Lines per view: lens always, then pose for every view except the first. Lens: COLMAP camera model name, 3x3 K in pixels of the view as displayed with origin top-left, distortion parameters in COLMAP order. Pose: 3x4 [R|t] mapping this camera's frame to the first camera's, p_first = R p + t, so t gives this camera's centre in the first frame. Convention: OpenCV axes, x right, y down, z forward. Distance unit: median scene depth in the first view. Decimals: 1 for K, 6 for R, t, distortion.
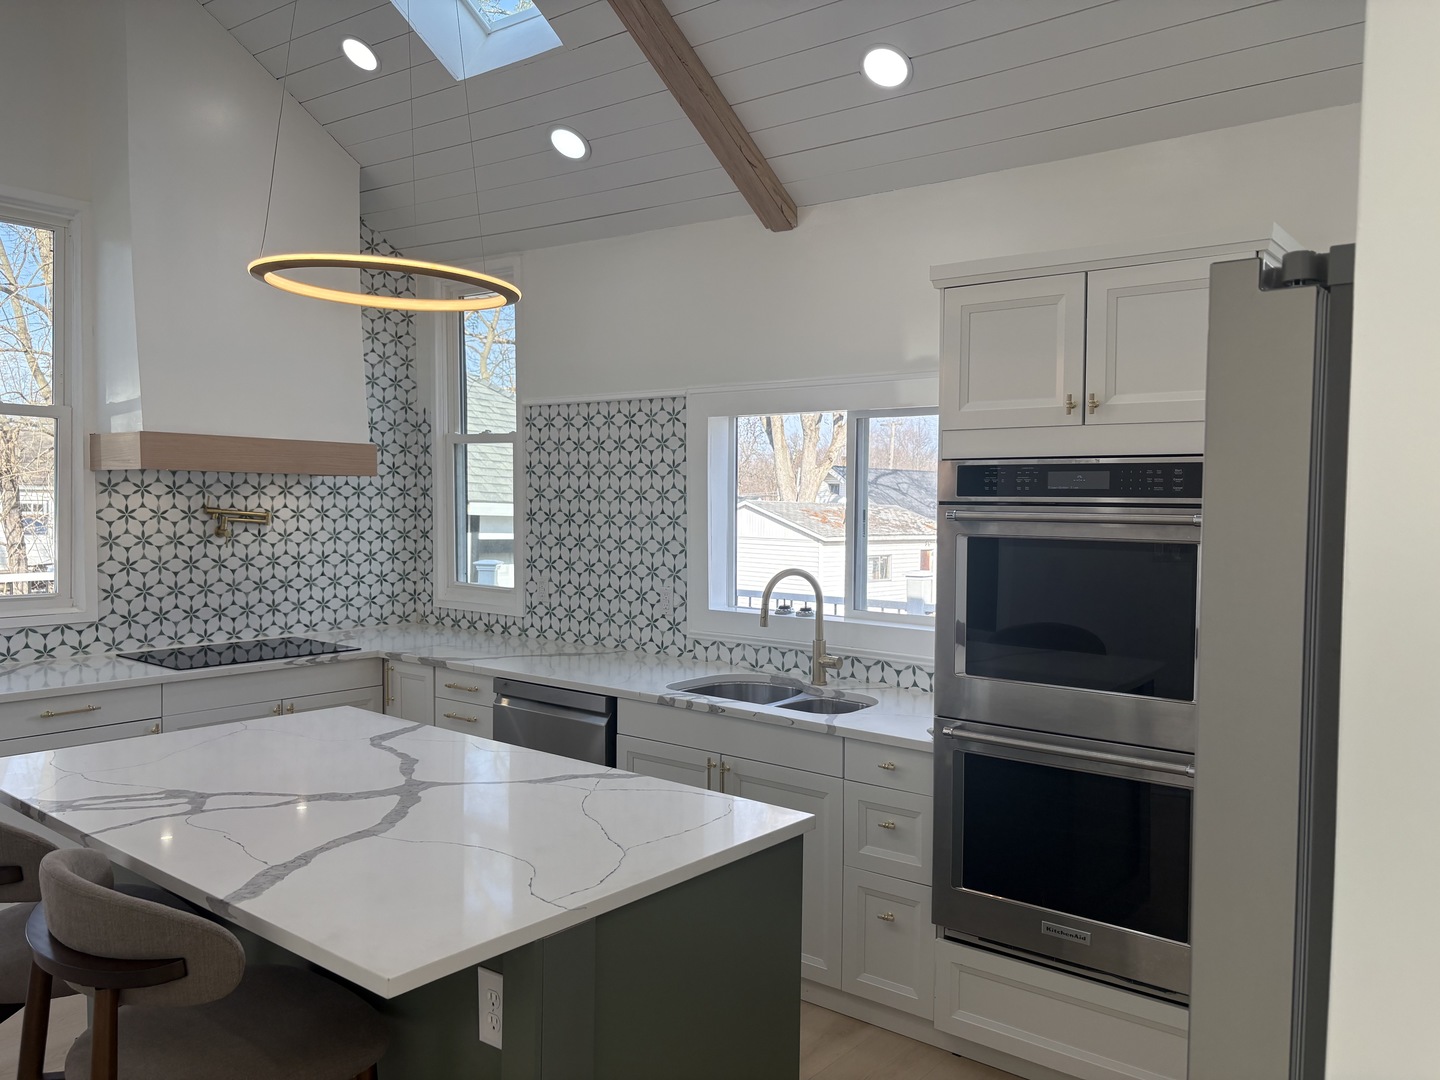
lens RADIAL K [[1117.9, 0, 725.8], [0, 1117.9, 538.2], [0, 0, 1]] dist [0.068988, -0.039521]
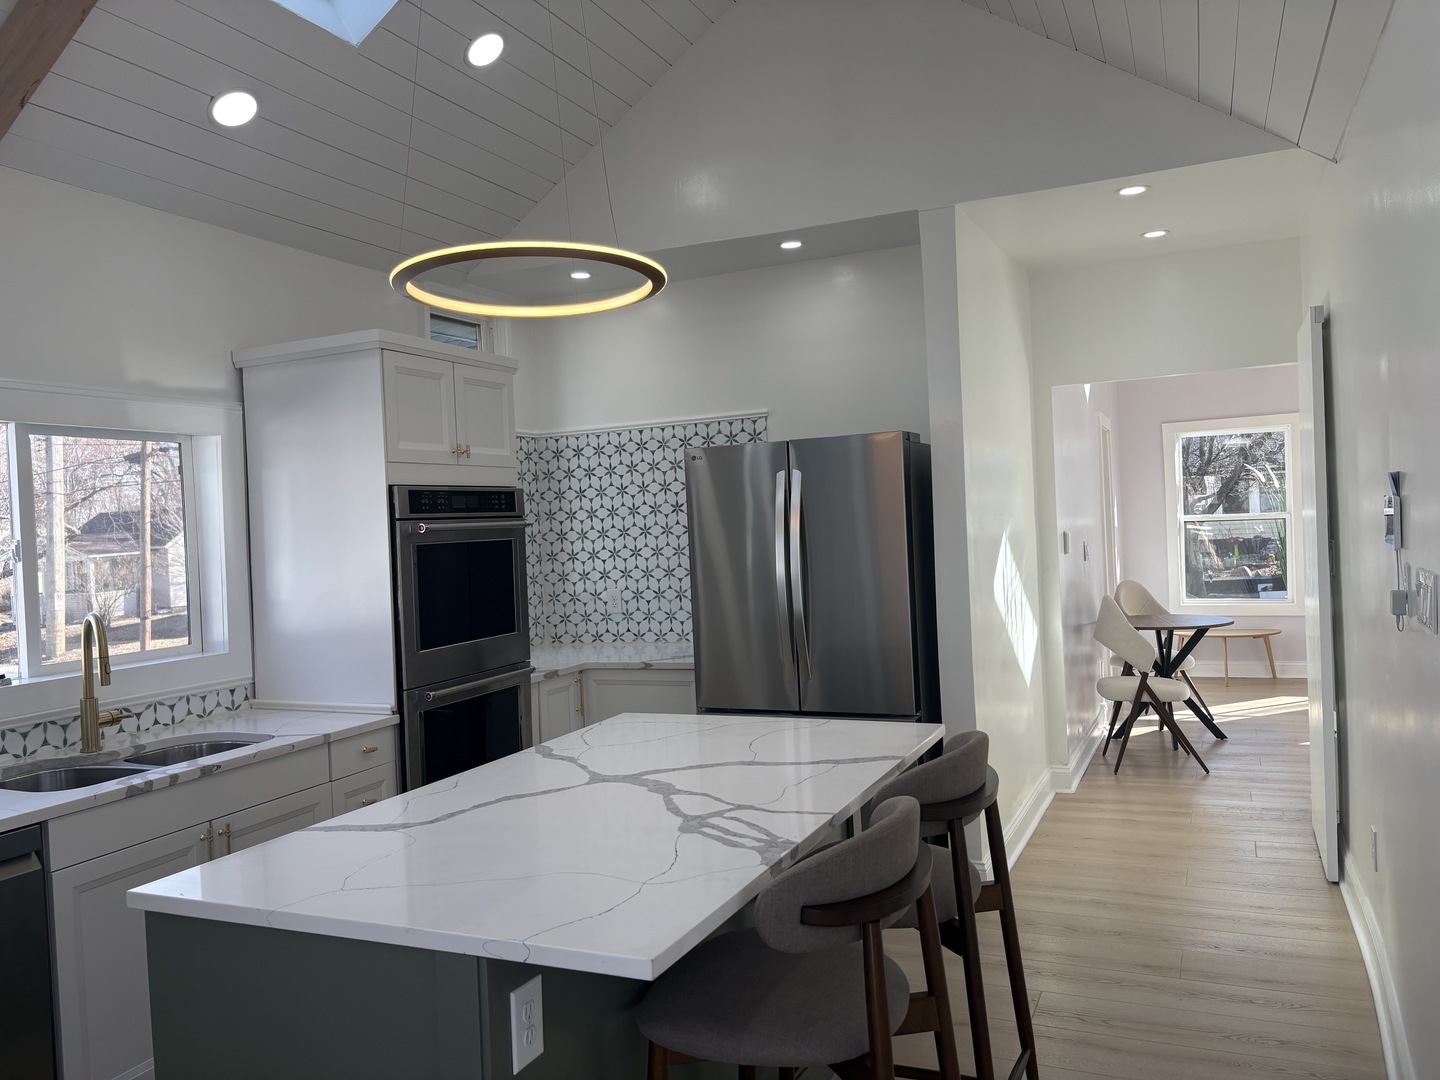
lens RADIAL K [[1071.3, 0, 720.0], [0, 1071.3, 540.0], [0, 0, 1]] dist [0.314367, -0.001091]
pose [[-0.255171, -0.025290, 0.966565, -1.344368], [0.067440, 0.996758, 0.043885, -0.046909], [-0.964541, 0.076384, -0.252638, 1.183700]]
